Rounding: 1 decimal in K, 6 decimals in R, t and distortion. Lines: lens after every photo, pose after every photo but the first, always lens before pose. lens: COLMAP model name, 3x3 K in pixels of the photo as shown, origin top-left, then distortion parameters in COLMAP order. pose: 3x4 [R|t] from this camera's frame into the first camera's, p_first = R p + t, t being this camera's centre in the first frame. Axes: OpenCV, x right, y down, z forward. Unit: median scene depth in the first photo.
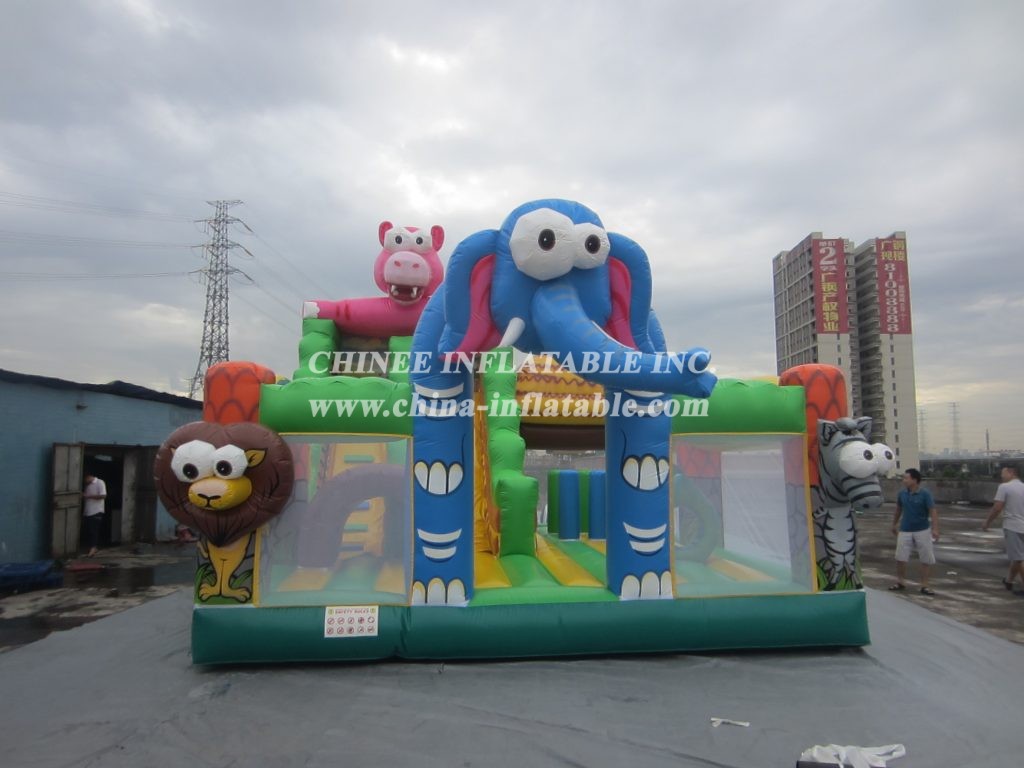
lens RADIAL K [[727.7, 0, 501.9], [0, 727.7, 397.1], [0, 0, 1]] dist [-0.028843, 0.008064]
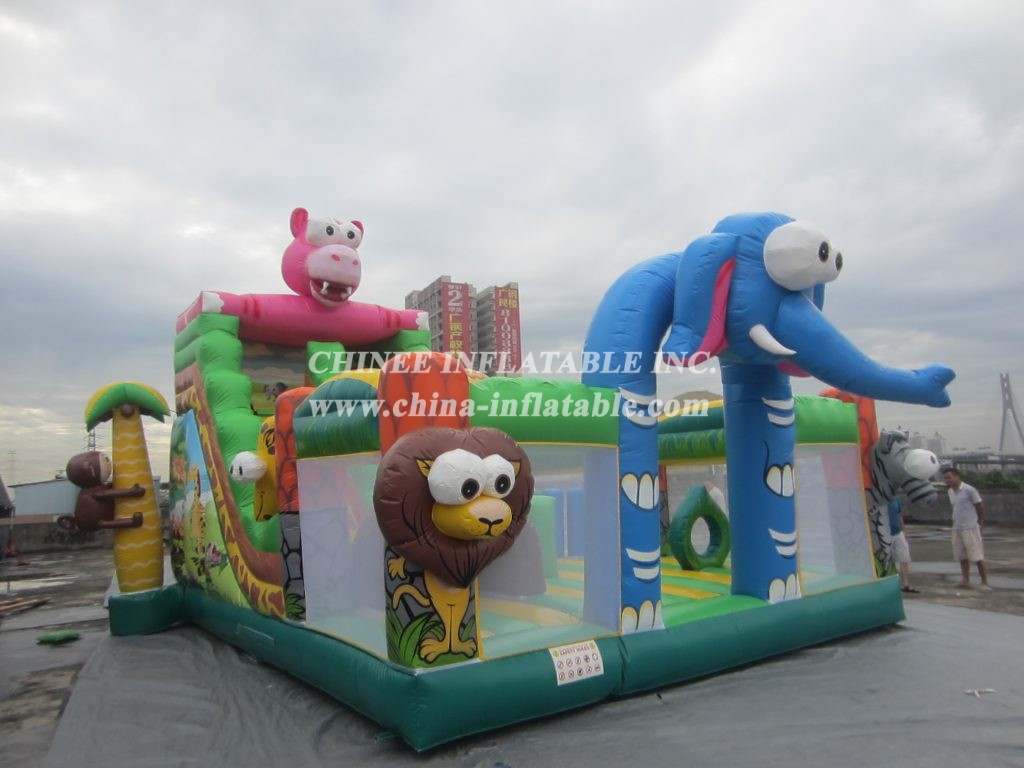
lens RADIAL K [[727.7, 0, 504.9], [0, 727.7, 385.2], [0, 0, 1]] dist [-0.028843, 0.008064]
pose [[0.875784, 0.037573, 0.481239, -0.686456], [-0.010592, 0.998222, -0.058661, 0.032178], [-0.482587, 0.046278, 0.874625, 0.265692]]
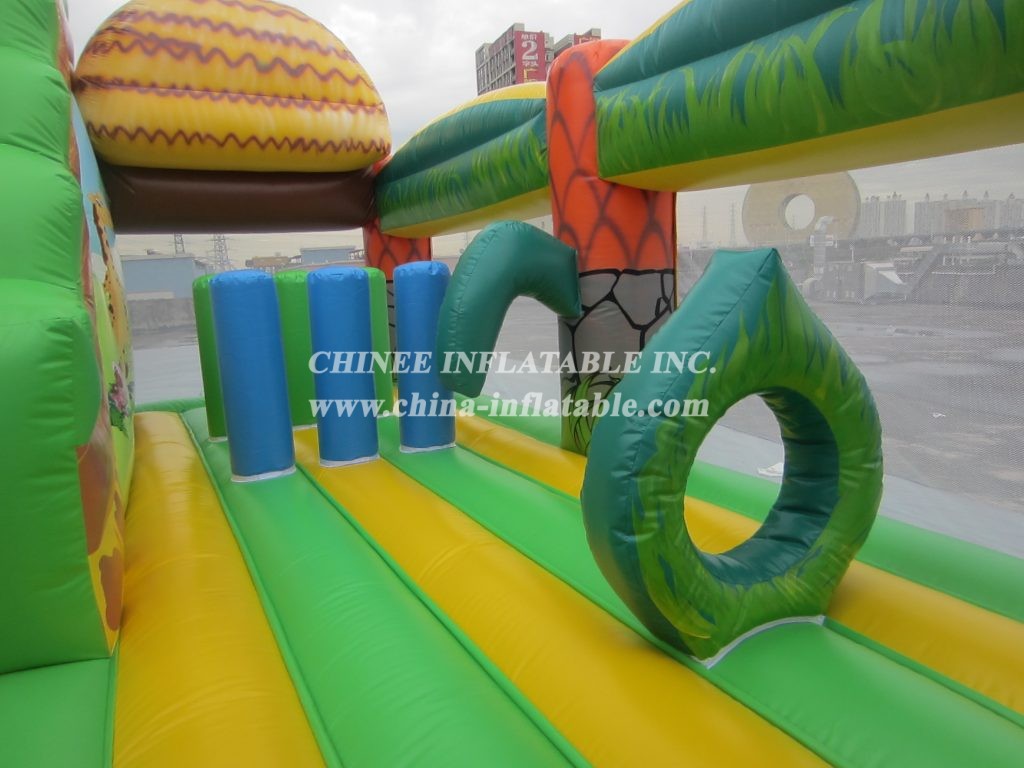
lens RADIAL K [[727.7, 0, 517.2], [0, 727.7, 385.7], [0, 0, 1]] dist [-0.028843, 0.008064]
pose [[0.917309, -0.113113, 0.381773, 0.127424], [0.014727, 0.967783, 0.251354, 0.118086], [-0.397905, -0.224947, 0.889422, 1.091512]]
